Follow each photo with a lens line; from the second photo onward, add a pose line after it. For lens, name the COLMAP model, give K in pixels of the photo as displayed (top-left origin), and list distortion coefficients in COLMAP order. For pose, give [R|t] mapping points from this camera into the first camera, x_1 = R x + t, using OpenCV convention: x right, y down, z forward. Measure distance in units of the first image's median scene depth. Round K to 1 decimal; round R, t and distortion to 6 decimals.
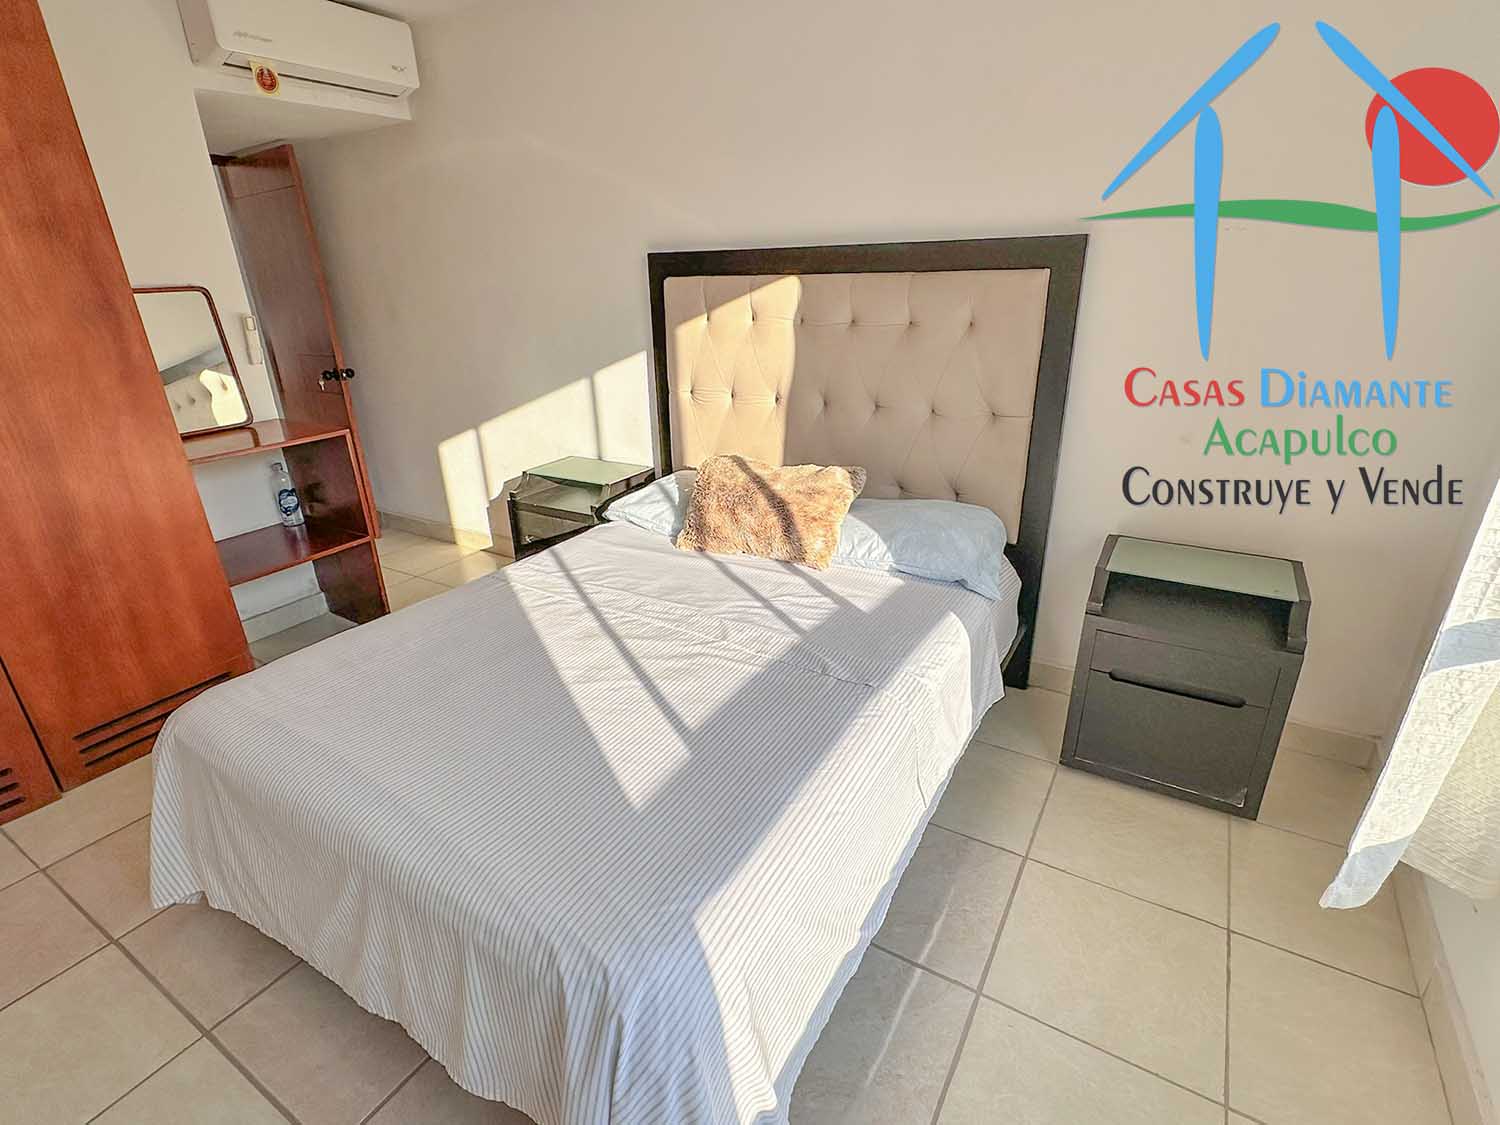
lens RADIAL K [[733.4, 0, 748.6], [0, 733.4, 568.0], [0, 0, 1]] dist [-0.000592, -0.001046]
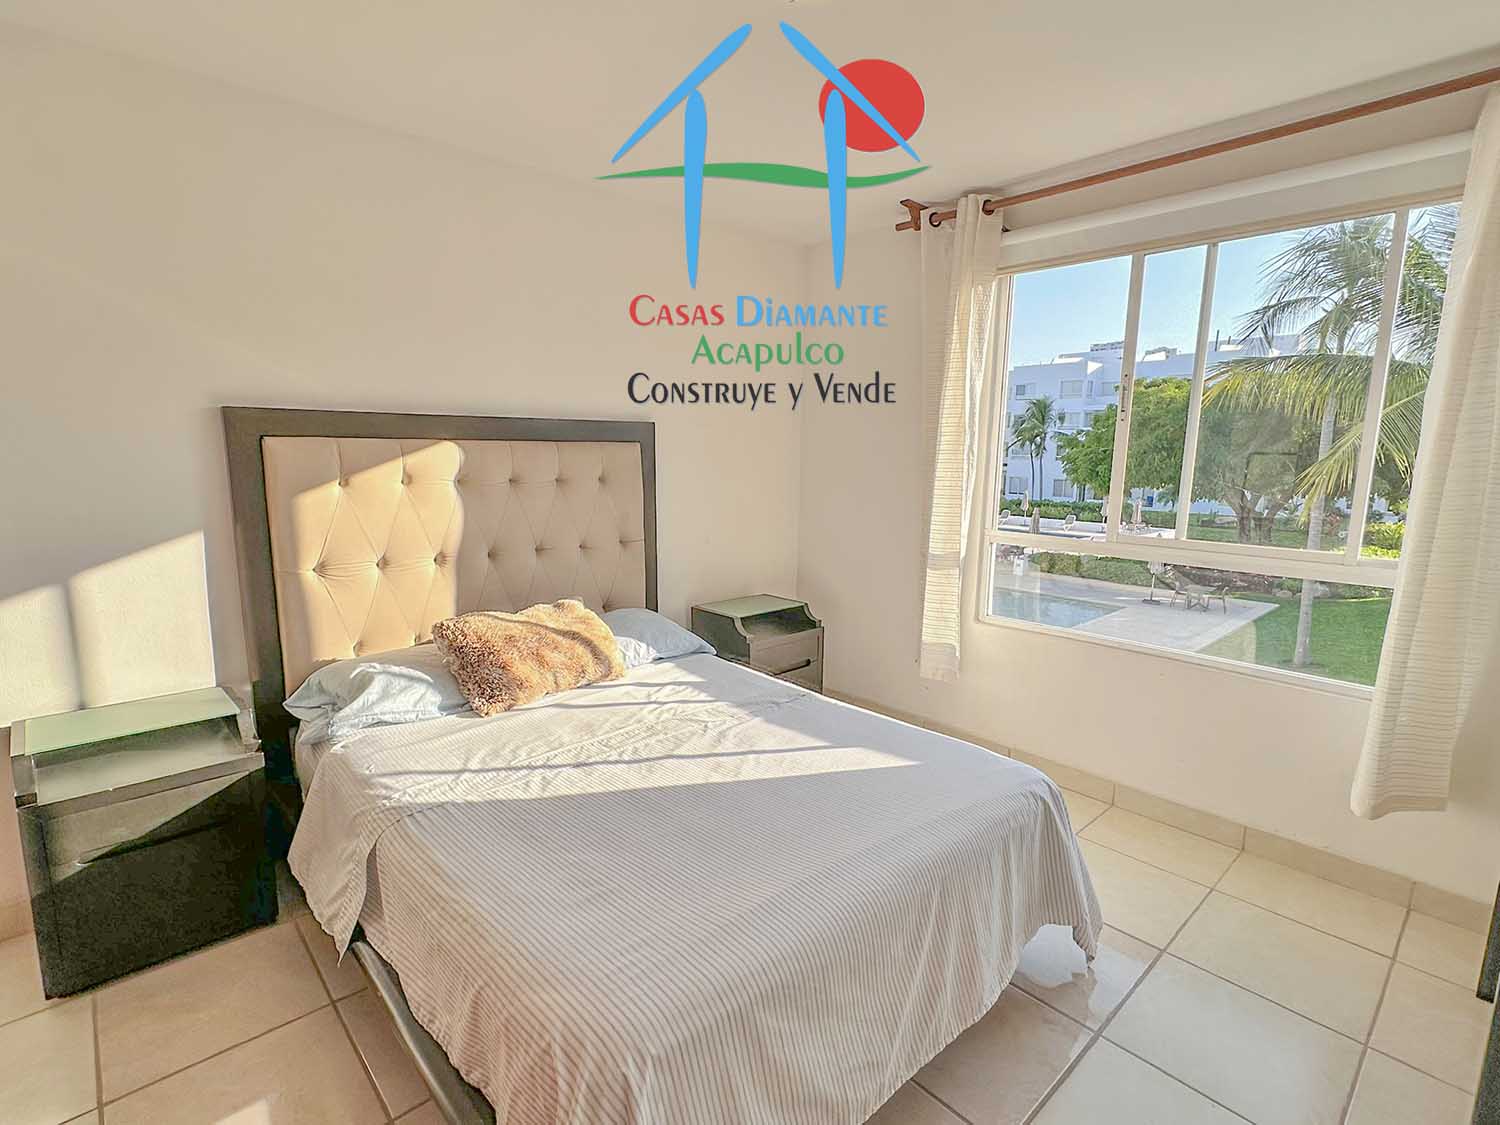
lens RADIAL K [[733.4, 0, 748.6], [0, 733.4, 568.0], [0, 0, 1]] dist [-0.000592, -0.001046]
pose [[0.274360, -0.127165, 0.953182, -0.986730], [0.347891, 0.937204, 0.024898, -0.127166], [-0.896492, 0.324772, 0.301371, 0.430115]]
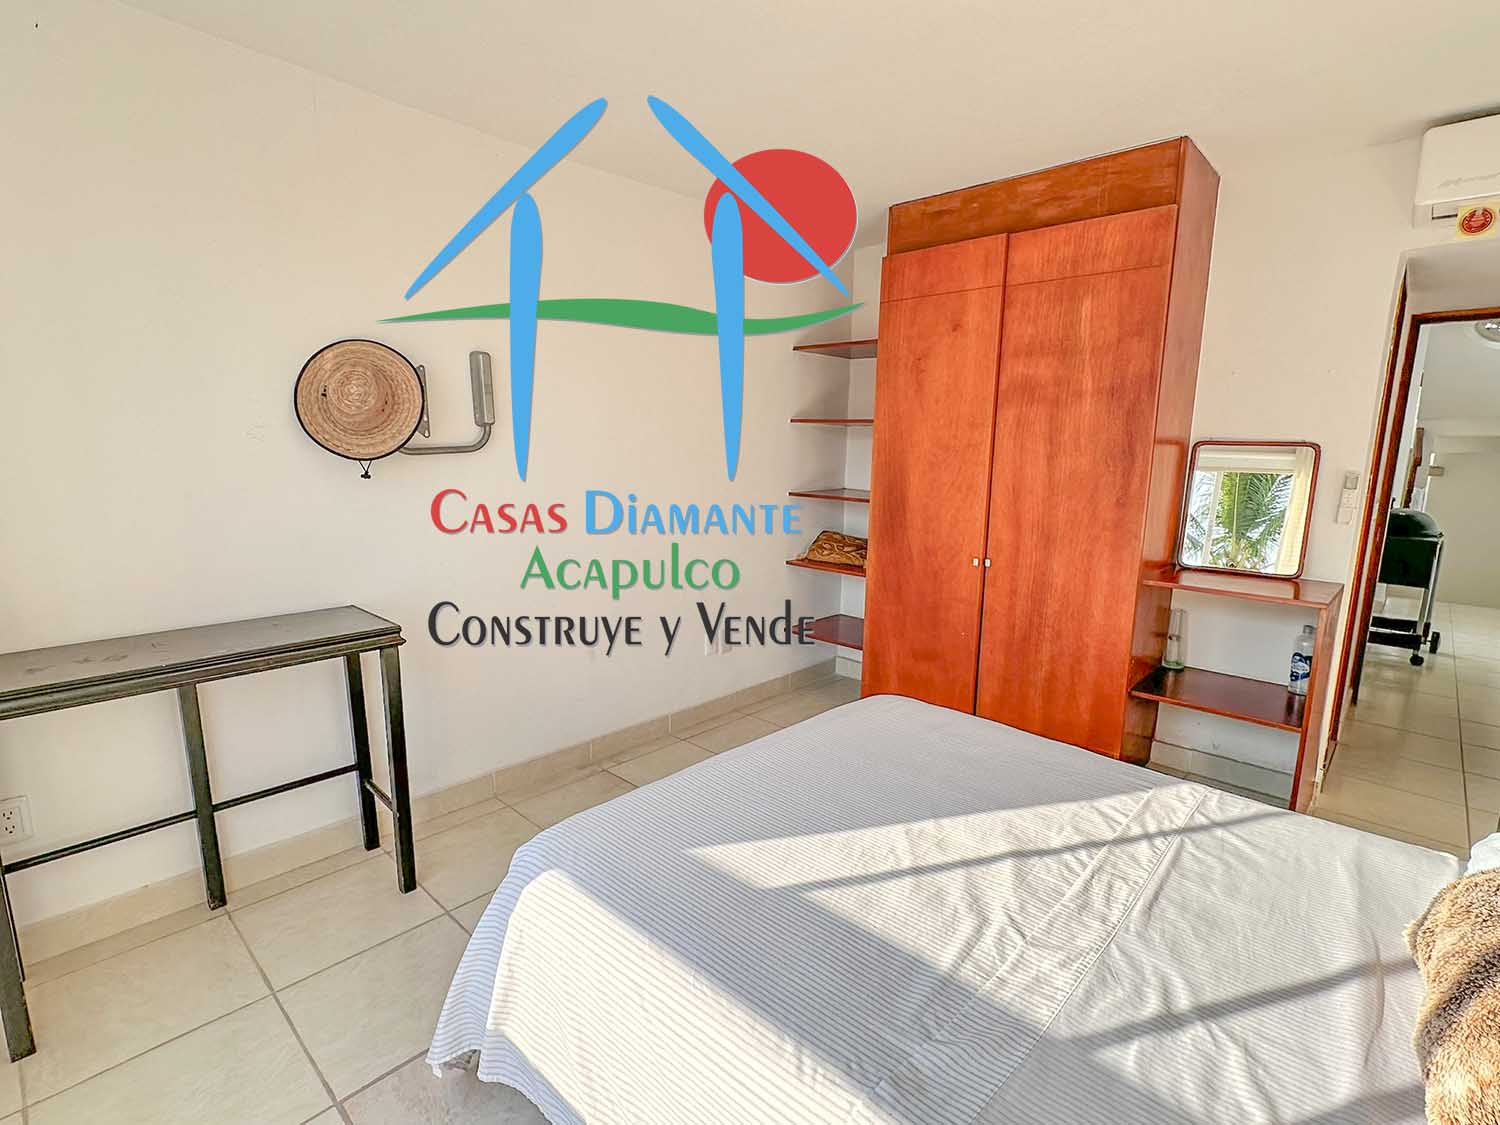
lens RADIAL K [[733.4, 0, 748.6], [0, 733.4, 568.0], [0, 0, 1]] dist [-0.000592, -0.001046]
pose [[-0.197498, 0.190907, -0.961535, 0.515854], [-0.386177, 0.886389, 0.255307, -0.241284], [0.901034, 0.421745, -0.101337, 0.605874]]
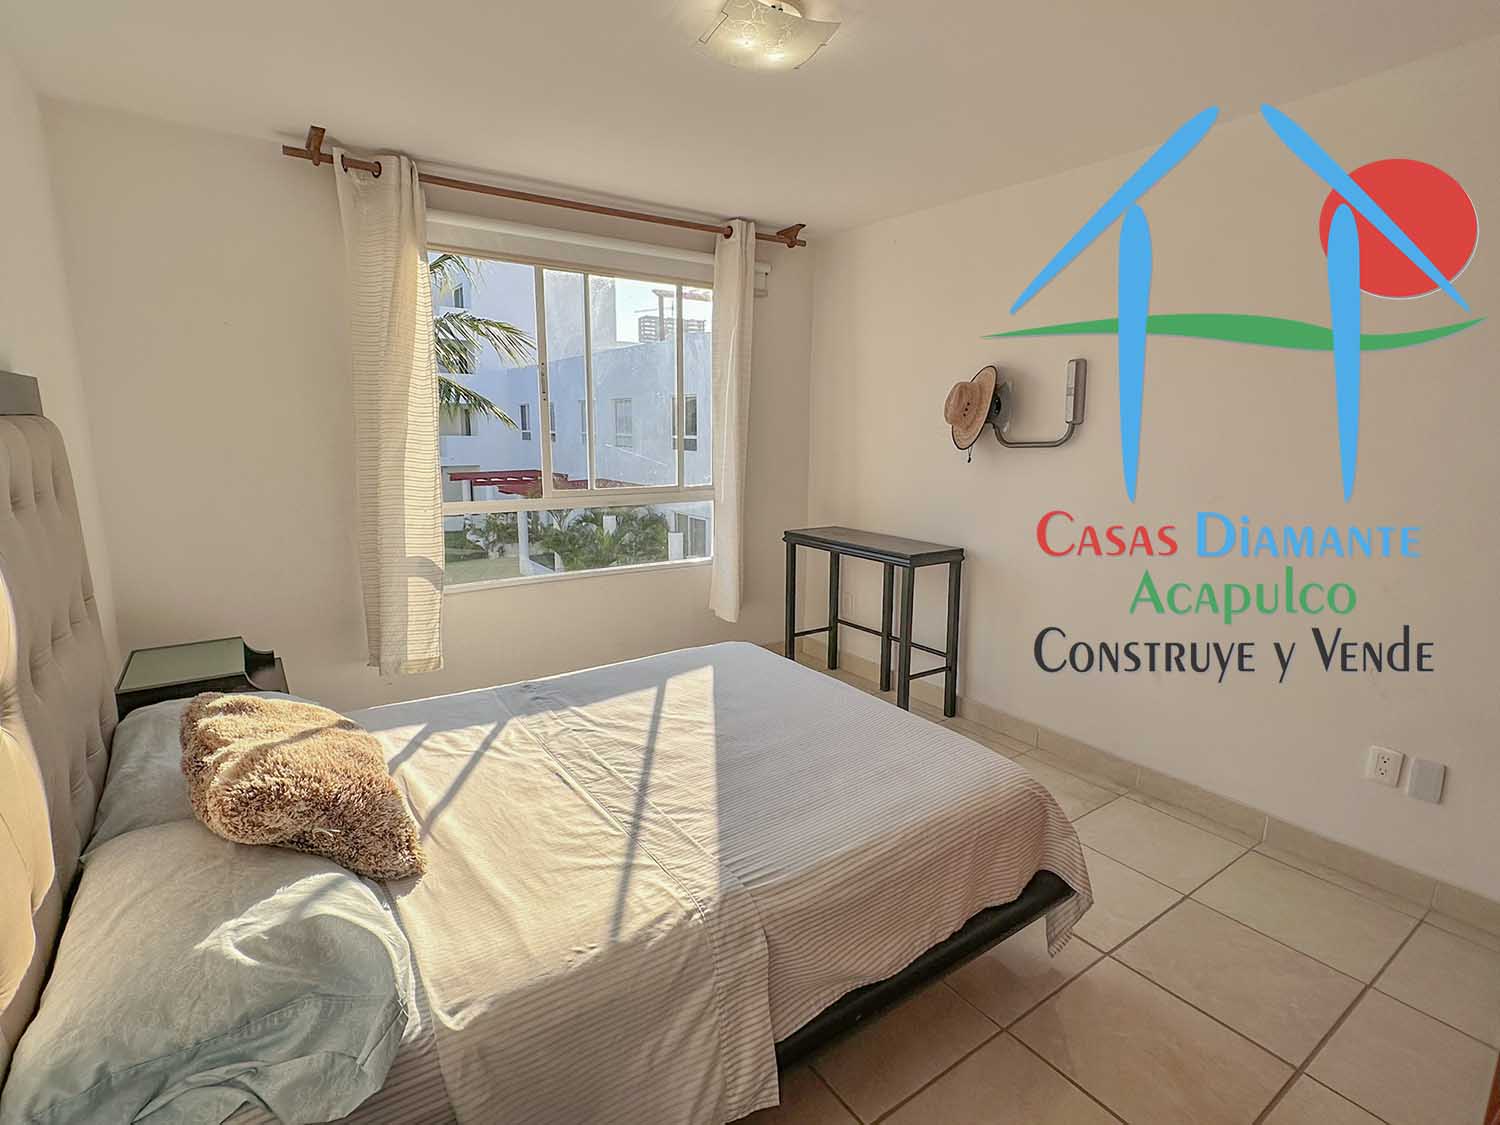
lens RADIAL K [[736.5, 0, 752.0], [0, 736.5, 563.2], [0, 0, 1]] dist [-0.000620, -0.000107]
pose [[-0.917006, -0.056725, 0.394818, -0.620350], [0.164280, 0.848274, 0.503431, -0.545115], [-0.363471, 0.526510, -0.768554, 1.412281]]
